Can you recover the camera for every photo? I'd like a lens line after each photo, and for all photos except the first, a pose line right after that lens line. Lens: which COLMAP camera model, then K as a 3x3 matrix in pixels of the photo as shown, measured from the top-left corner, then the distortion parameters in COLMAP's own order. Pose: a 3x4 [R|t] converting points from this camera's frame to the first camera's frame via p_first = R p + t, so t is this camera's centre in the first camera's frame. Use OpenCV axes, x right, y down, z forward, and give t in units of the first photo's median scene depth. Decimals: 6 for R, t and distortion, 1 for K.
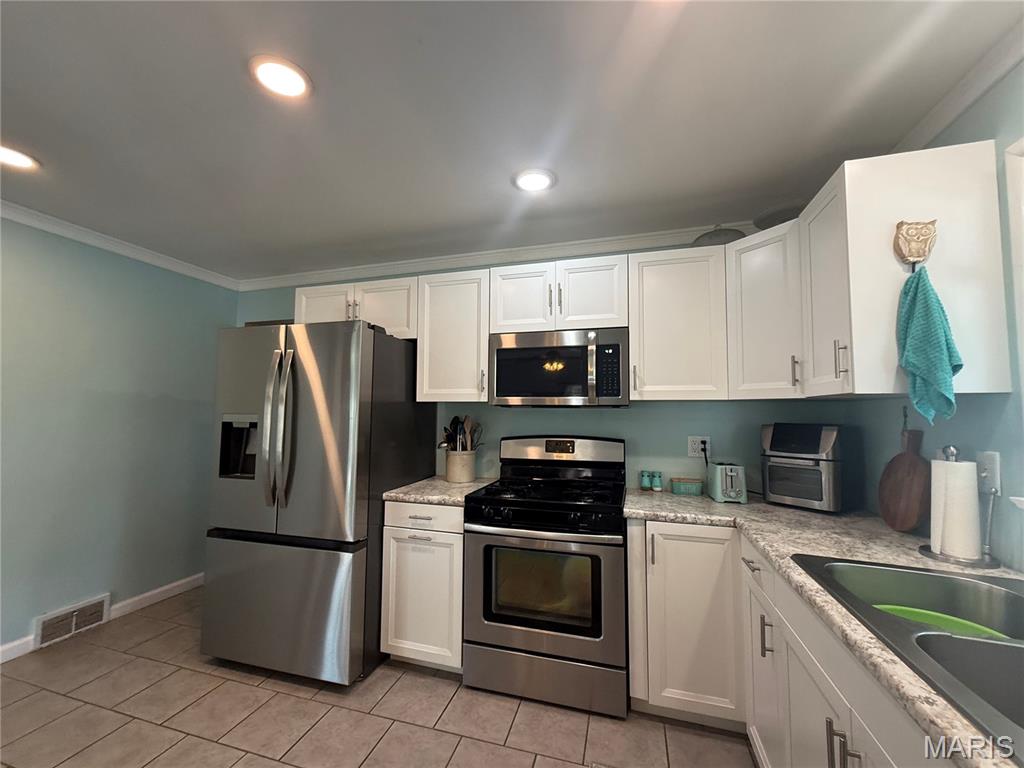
lens RADIAL K [[411.3, 0, 511.5], [0, 411.3, 385.5], [0, 0, 1]] dist [-0.000268, 0.000108]
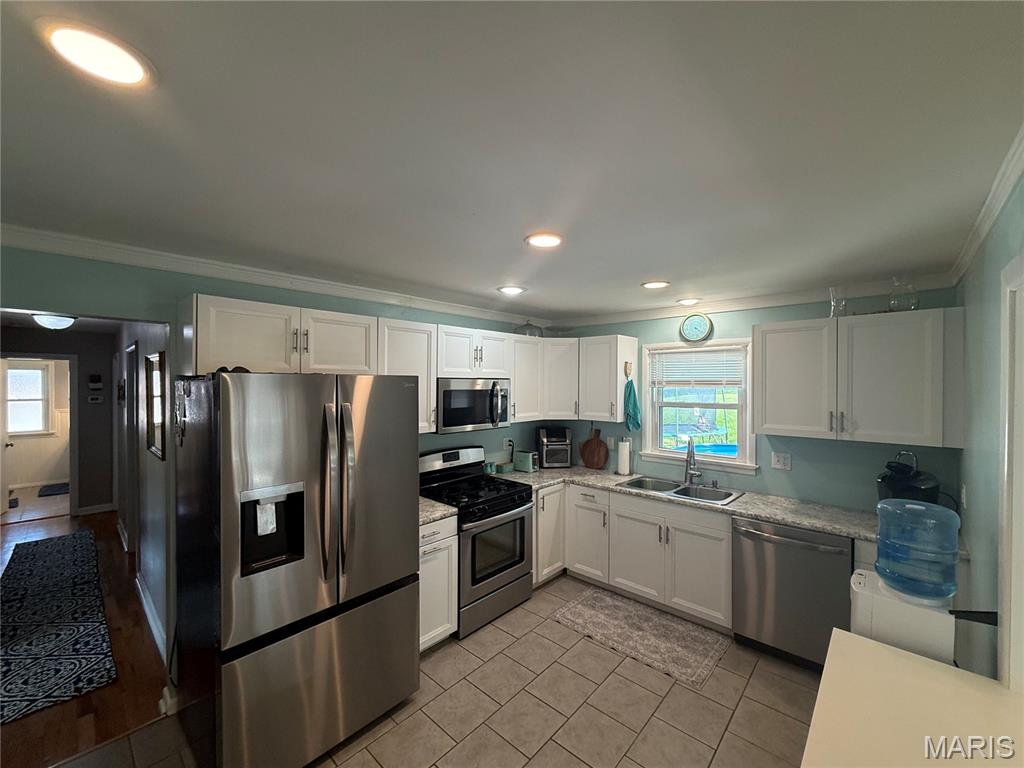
lens RADIAL K [[411.3, 0, 511.5], [0, 411.3, 385.5], [0, 0, 1]] dist [-0.000268, 0.000108]
pose [[0.439989, -0.012374, 0.897918, -1.241141], [-0.058954, 0.997350, 0.042632, -0.193581], [-0.896066, -0.071694, 0.438094, 0.285429]]
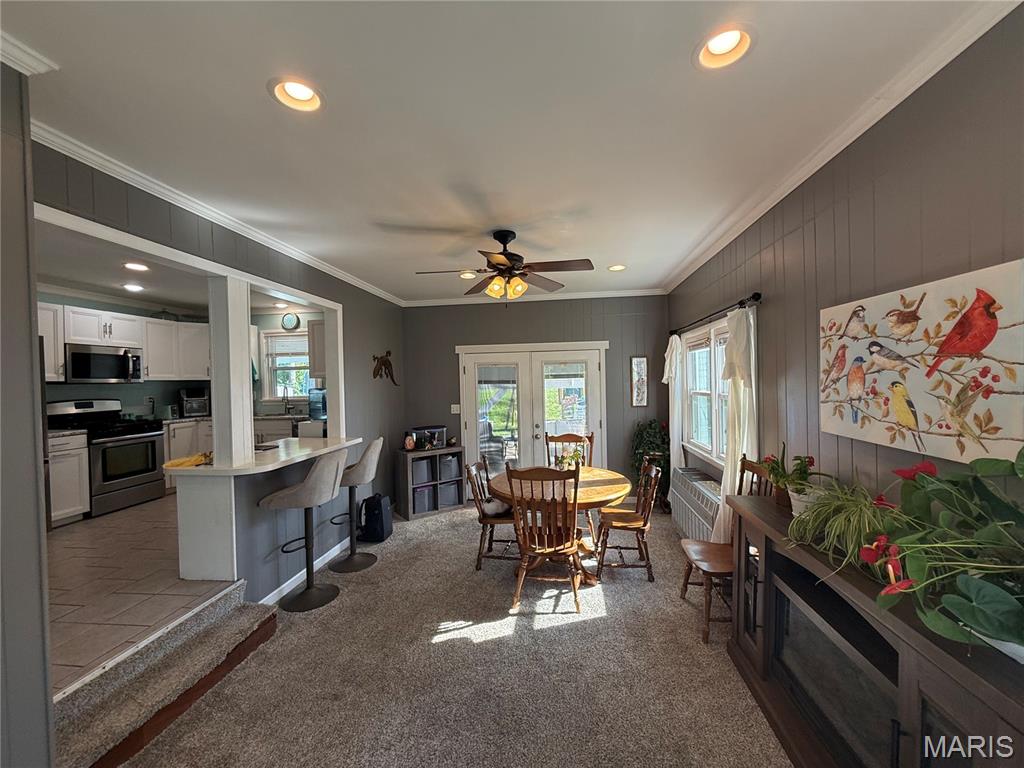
lens RADIAL K [[405.9, 0, 514.1], [0, 405.9, 386.0], [0, 0, 1]] dist [-0.000010, -0.000212]
pose [[-0.170196, -0.017064, 0.985262, -2.422972], [-0.046128, 0.998892, 0.009332, -0.052256], [-0.984330, -0.043860, -0.170794, -0.704354]]
